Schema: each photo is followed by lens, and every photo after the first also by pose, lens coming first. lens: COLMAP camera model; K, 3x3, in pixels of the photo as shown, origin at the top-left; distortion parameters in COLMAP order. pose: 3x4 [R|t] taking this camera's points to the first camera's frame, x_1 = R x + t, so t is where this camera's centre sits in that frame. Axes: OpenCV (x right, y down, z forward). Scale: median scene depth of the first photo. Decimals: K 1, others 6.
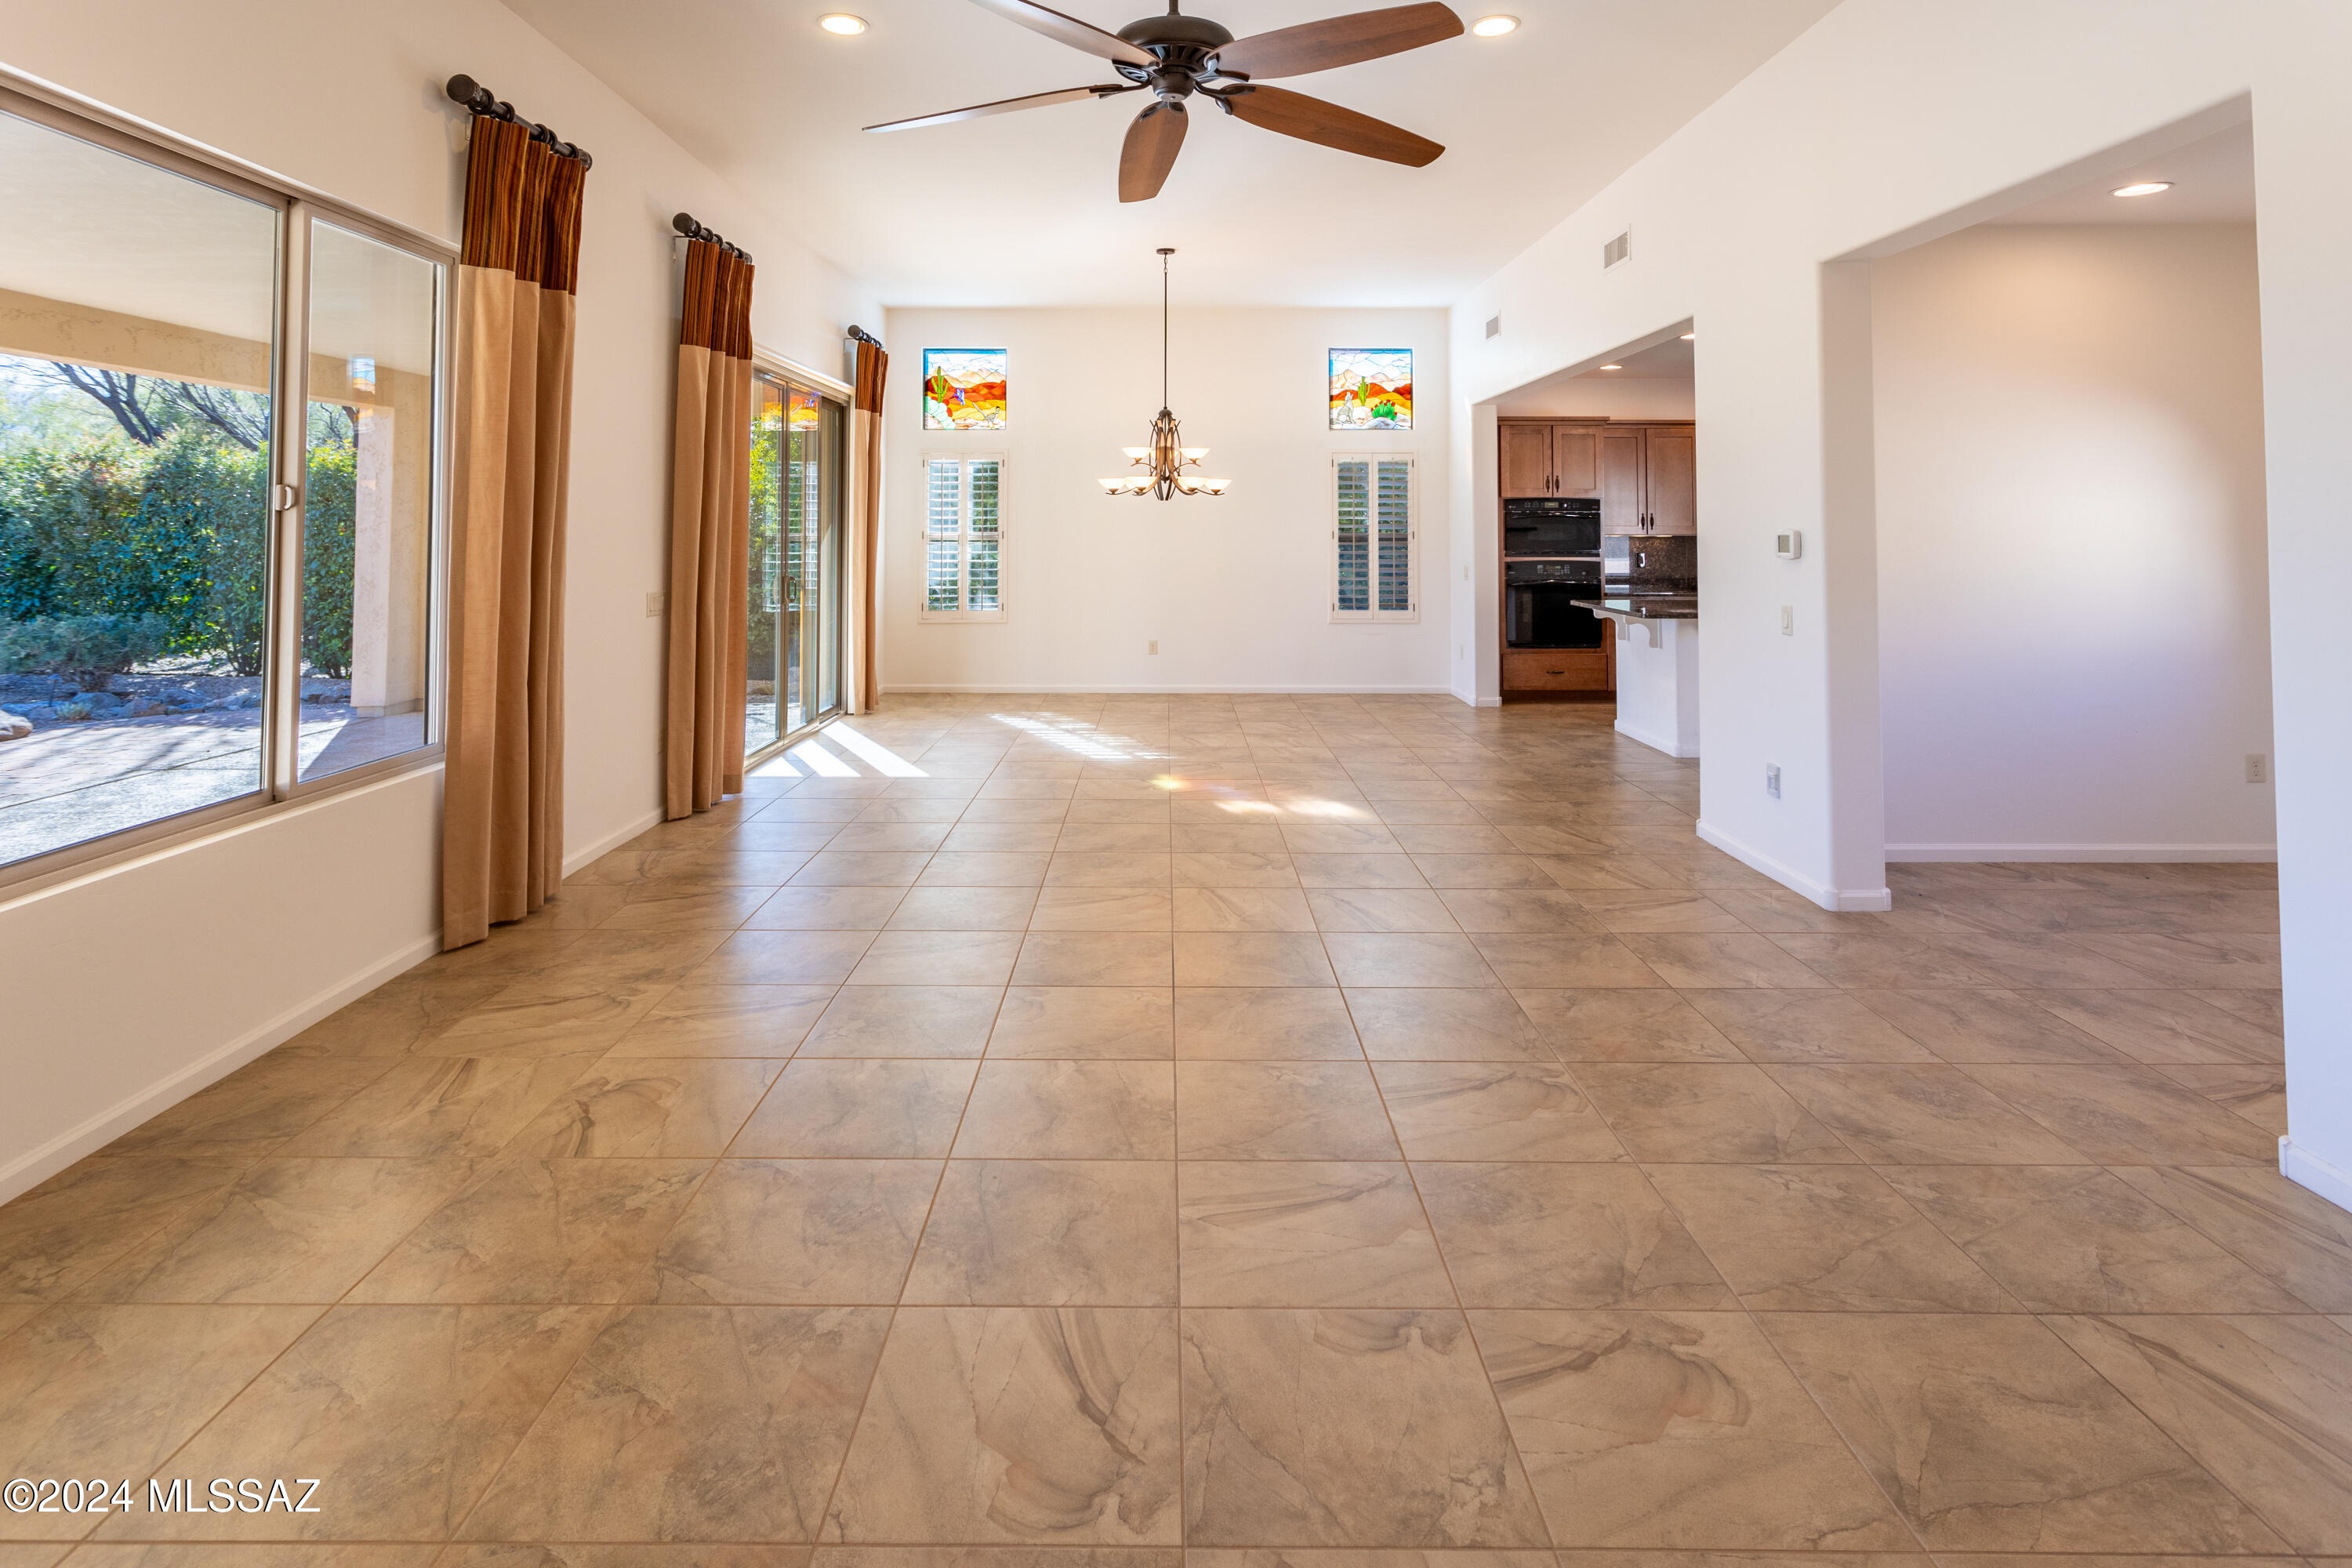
lens RADIAL K [[1184.7, 0, 1160.0], [0, 1184.7, 492.8], [0, 0, 1]] dist [0.002656, 0.000889]
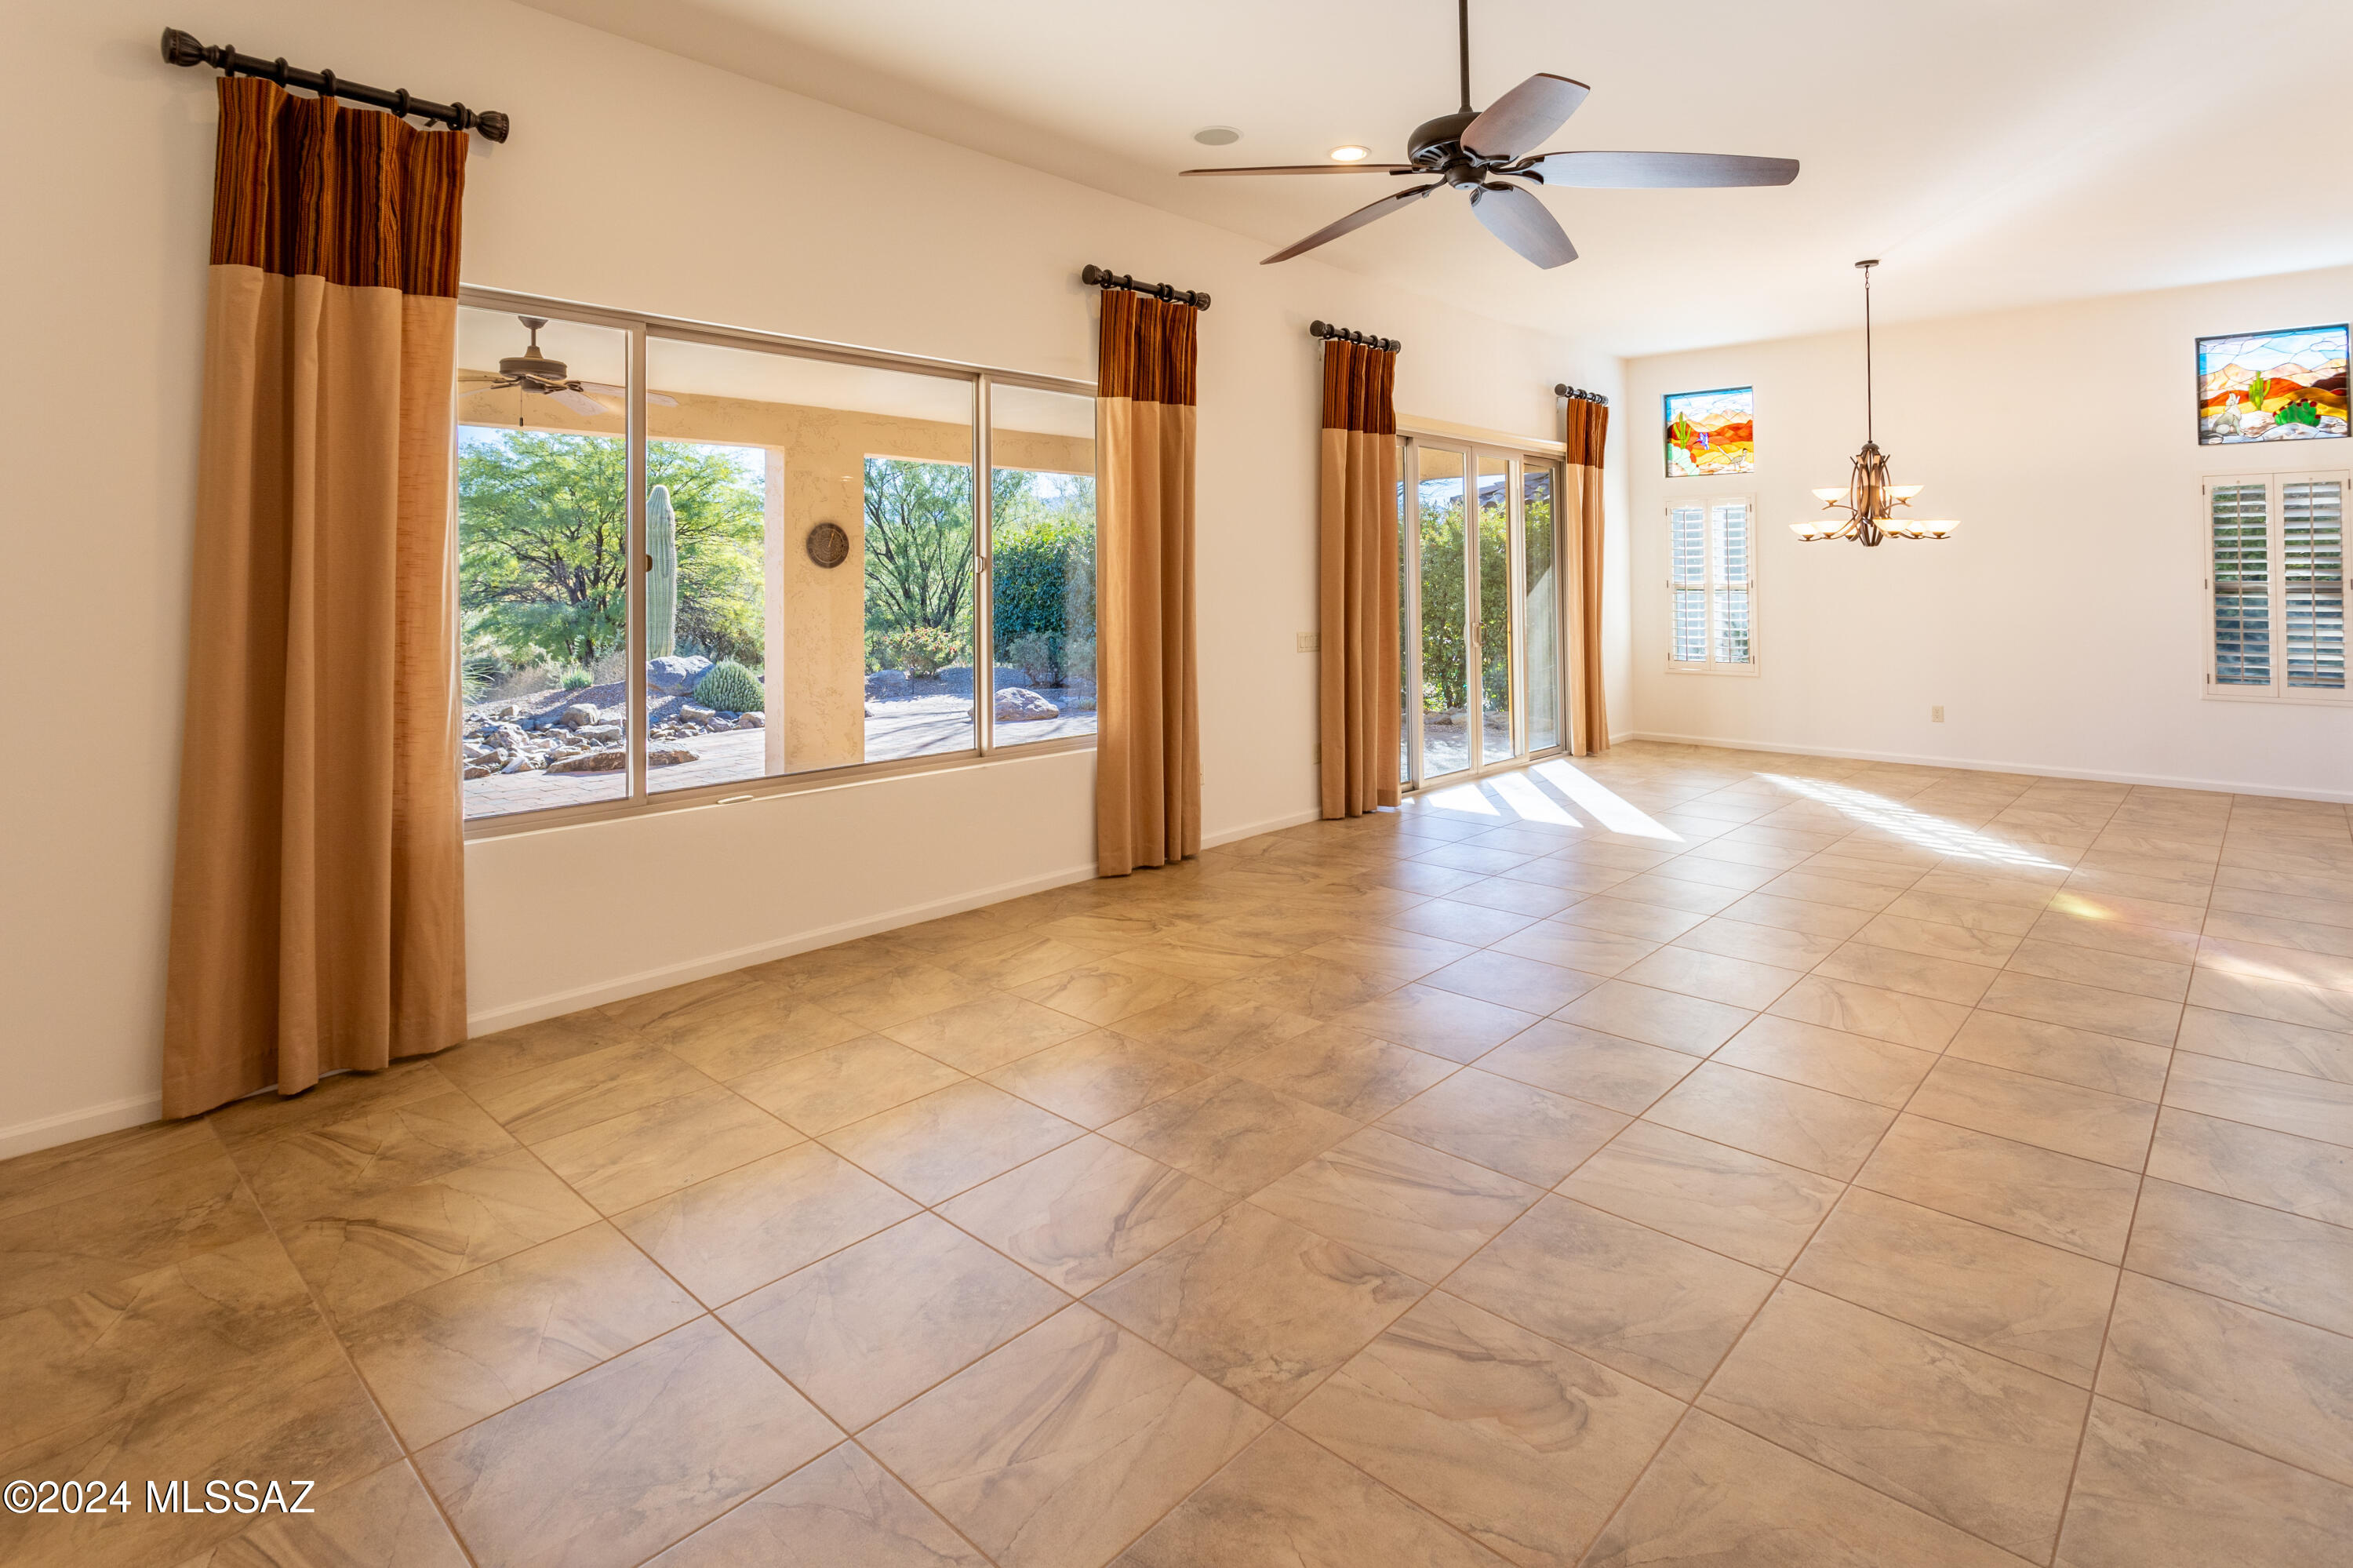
lens RADIAL K [[1185.2, 0, 1220.4], [0, 1185.2, 566.3], [0, 0, 1]] dist [0.002656, 0.000889]
pose [[0.751877, -0.009059, -0.659241, 0.196093], [0.024476, 0.999600, 0.014179, -0.002689], [0.658849, -0.026797, 0.751798, 0.010480]]
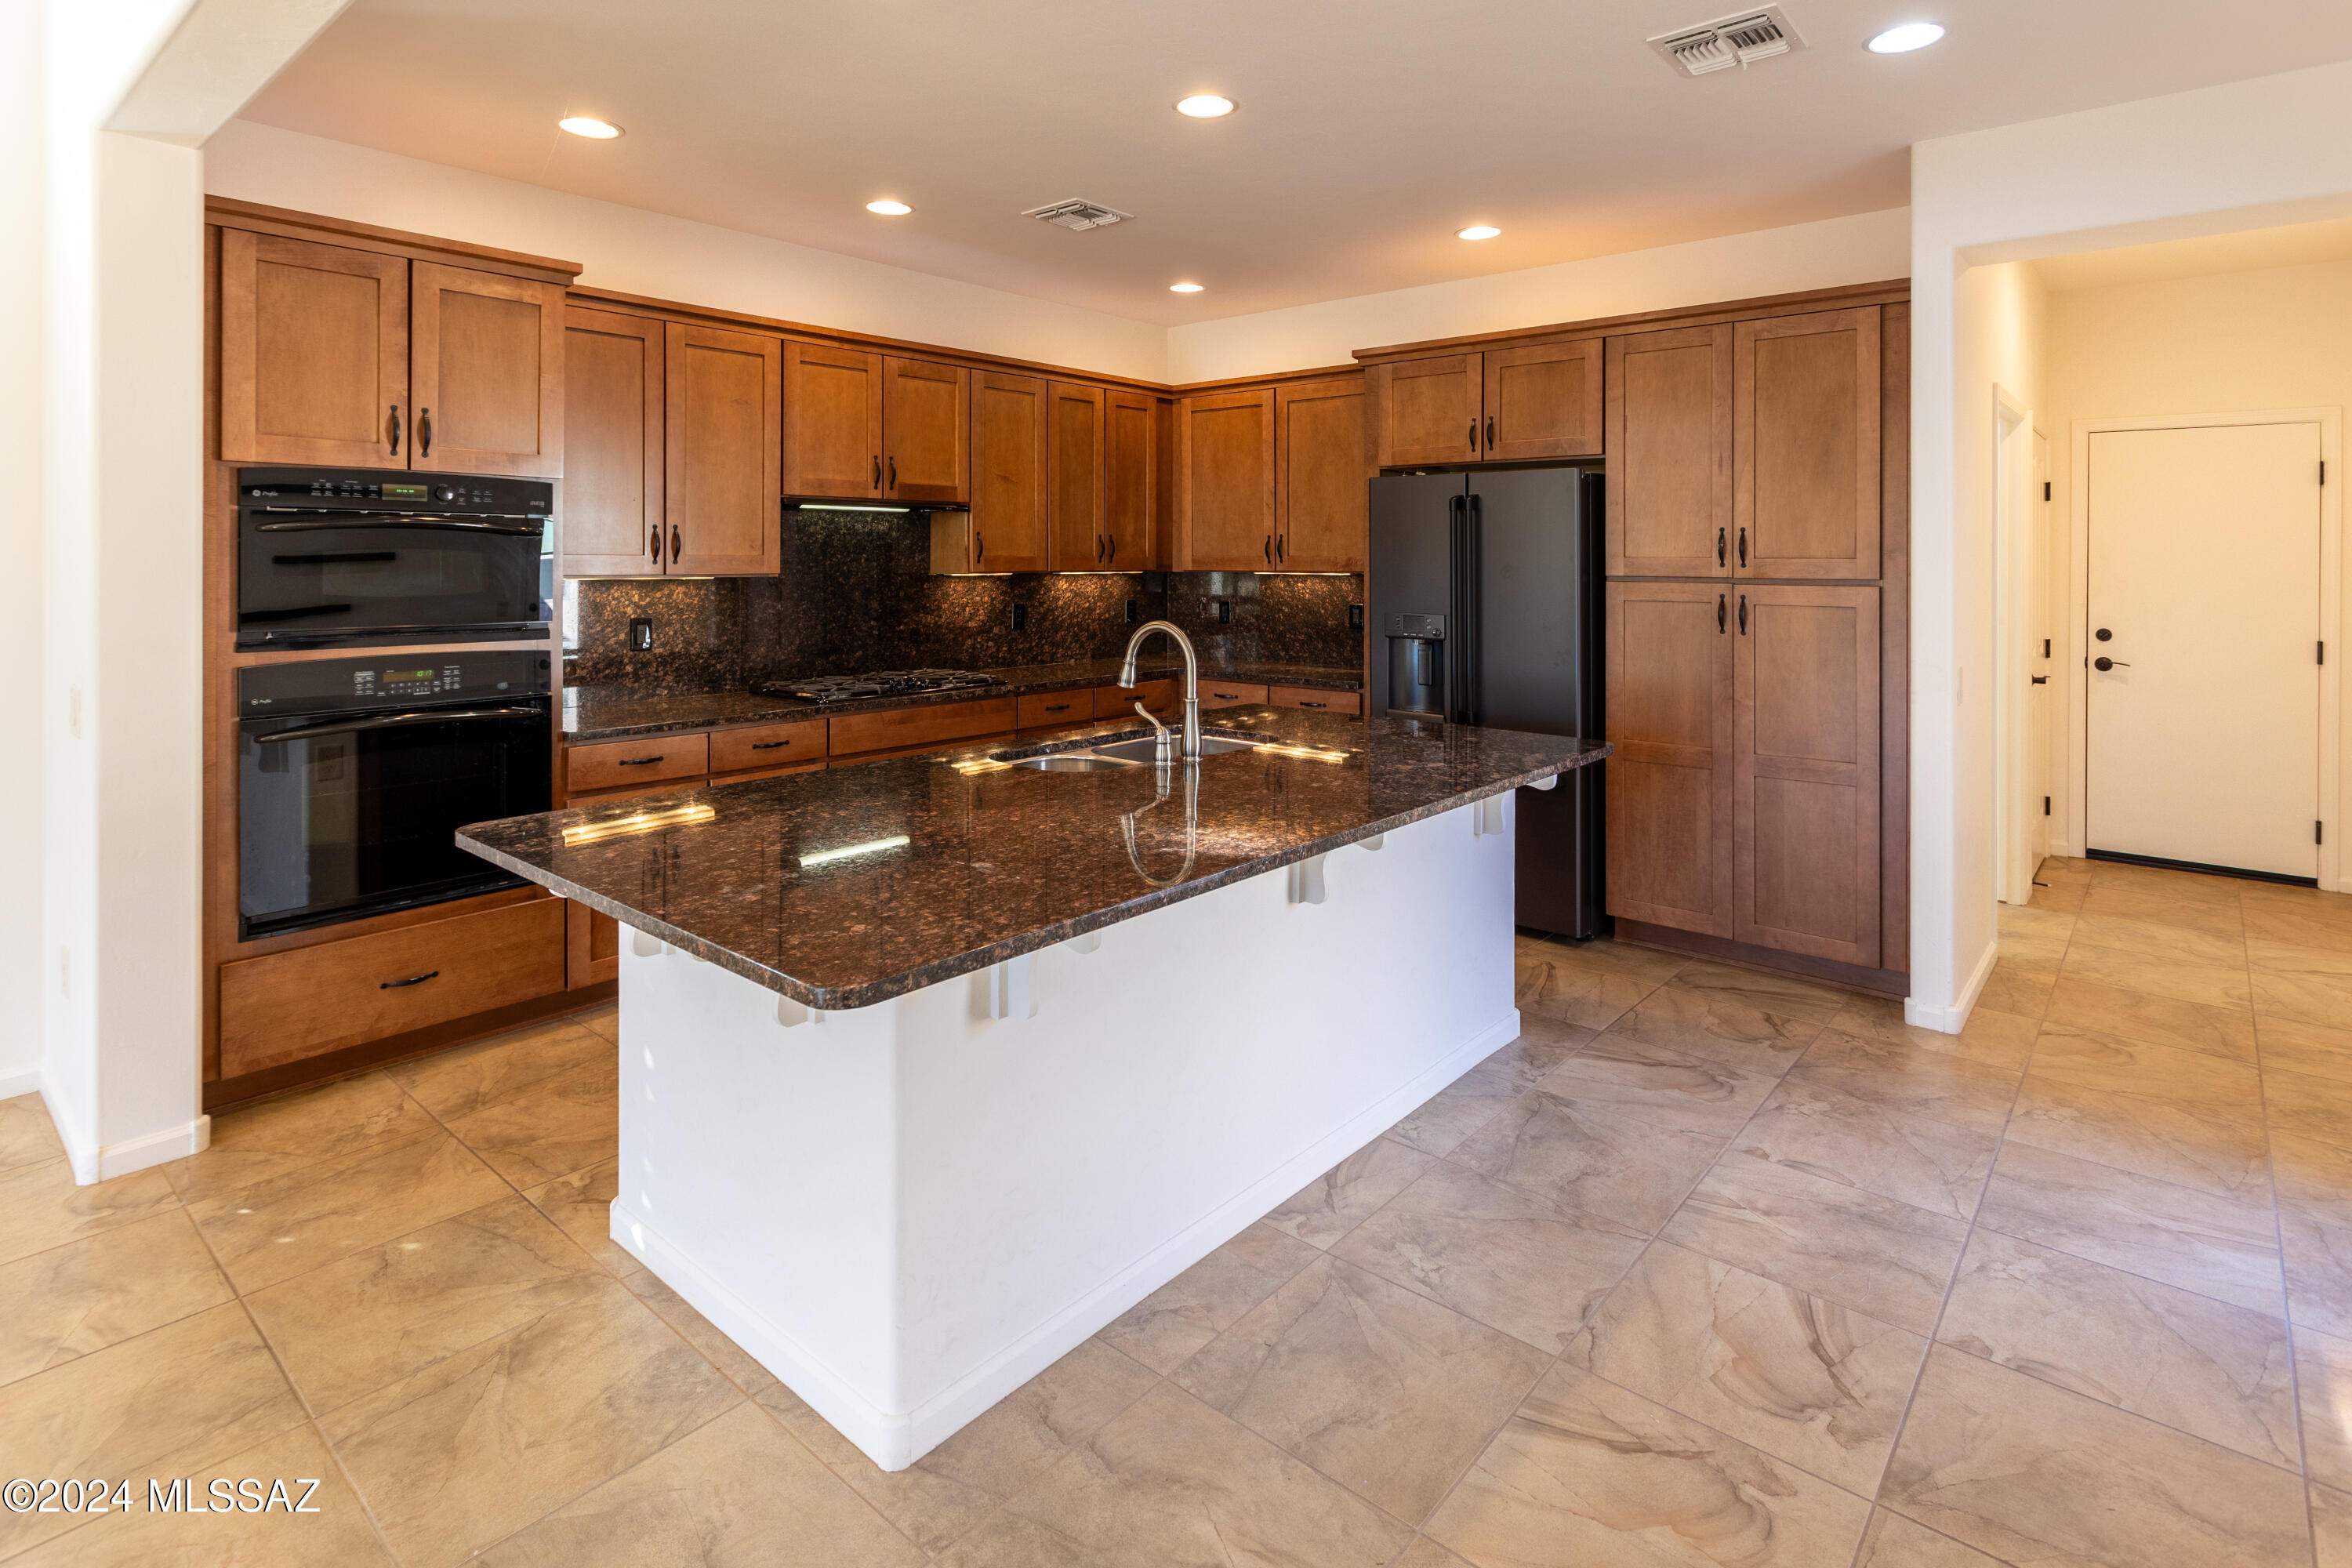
lens RADIAL K [[1184.7, 0, 1171.5], [0, 1184.7, 561.2], [0, 0, 1]] dist [0.002656, 0.000889]
pose [[0.651050, -0.000486, 0.759035, 0.227168], [-0.025162, 0.999436, 0.022222, 0.017693], [-0.758618, -0.033566, 0.650671, 0.644243]]
